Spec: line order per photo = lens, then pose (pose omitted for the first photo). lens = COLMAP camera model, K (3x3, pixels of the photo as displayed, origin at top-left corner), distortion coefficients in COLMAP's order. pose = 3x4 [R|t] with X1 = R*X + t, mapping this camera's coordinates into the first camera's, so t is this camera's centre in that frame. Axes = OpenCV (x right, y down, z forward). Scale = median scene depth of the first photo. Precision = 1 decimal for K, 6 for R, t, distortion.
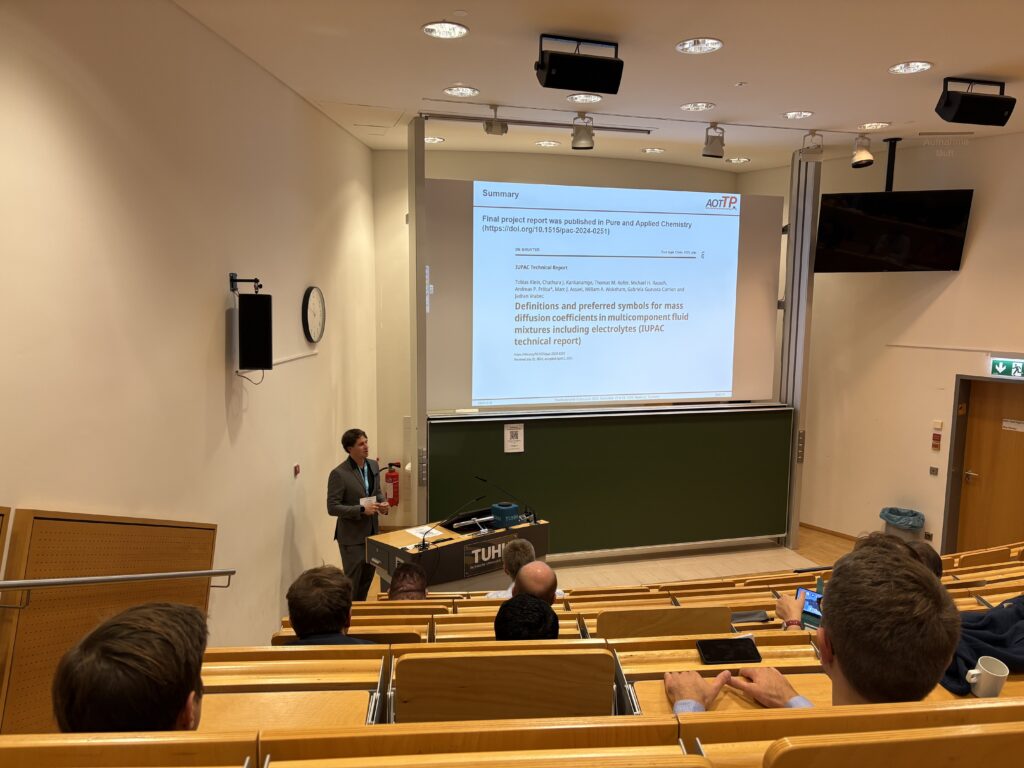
lens RADIAL K [[764.7, 0, 514.1], [0, 764.7, 388.6], [0, 0, 1]] dist [0.000472, -0.001226]
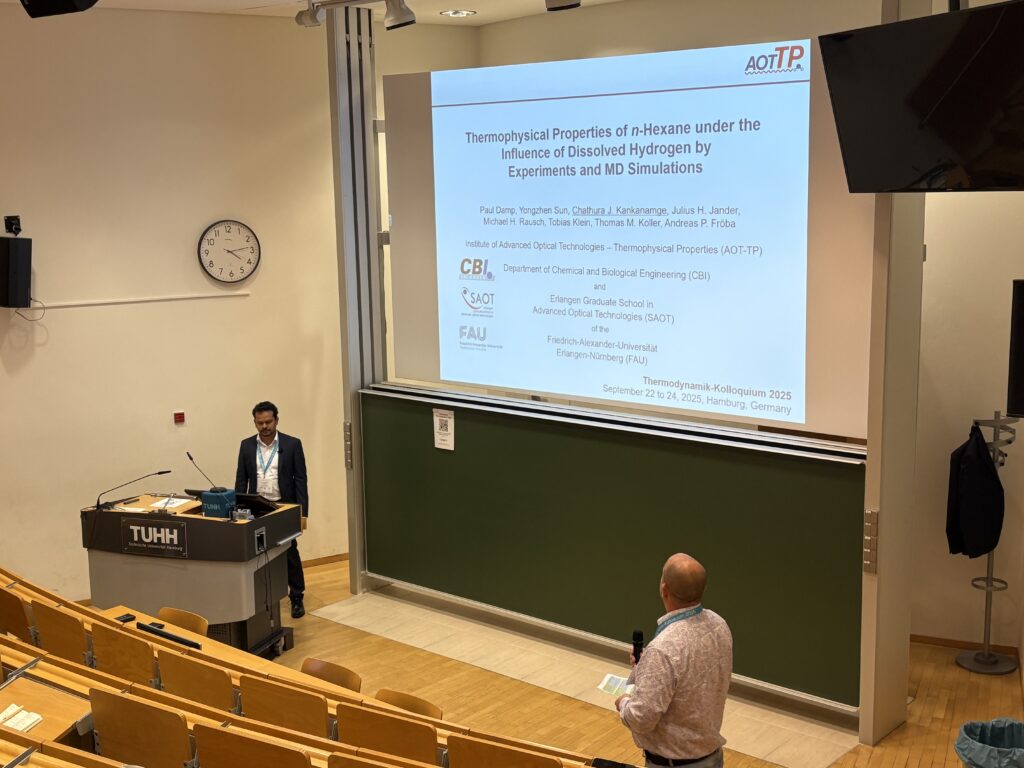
lens RADIAL K [[1287.2, 0, 511.8], [0, 1287.2, 381.1], [0, 0, 1]] dist [-0.010035, 0.000000]
pose [[0.547197, 0.119718, -0.828398, 1.004758], [-0.080416, 0.992659, 0.090338, -0.091980], [0.833132, 0.017184, 0.552808, 0.375042]]
